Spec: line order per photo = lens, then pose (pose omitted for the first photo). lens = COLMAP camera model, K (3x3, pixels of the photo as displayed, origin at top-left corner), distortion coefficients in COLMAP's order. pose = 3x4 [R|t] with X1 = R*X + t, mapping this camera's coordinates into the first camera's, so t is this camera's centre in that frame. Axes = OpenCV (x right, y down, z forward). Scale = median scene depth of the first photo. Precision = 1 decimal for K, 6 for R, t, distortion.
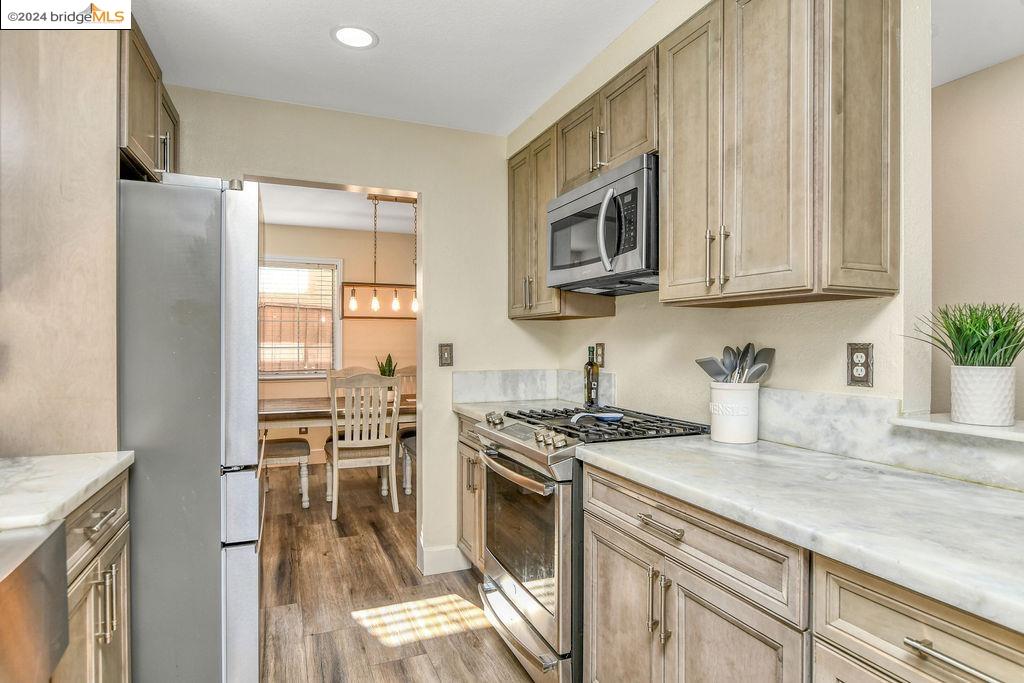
lens RADIAL K [[571.0, 0, 512.0], [0, 571.0, 341.5], [0, 0, 1]] dist [-0.022351, 0.000064]
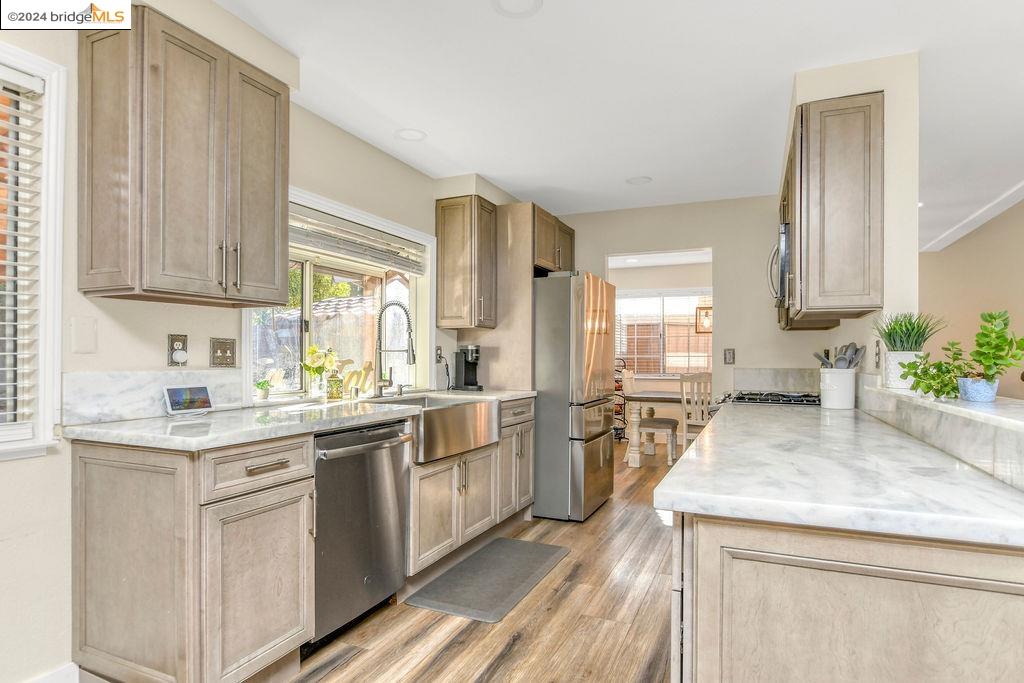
lens RADIAL K [[555.7, 0, 512.0], [0, 555.7, 341.5], [0, 0, 1]] dist [-0.018347, 0.000192]
pose [[0.710128, -0.018035, -0.703842, 0.471848], [-0.000287, 0.999664, -0.025904, 0.019999], [0.704072, 0.018597, 0.709885, -0.387056]]
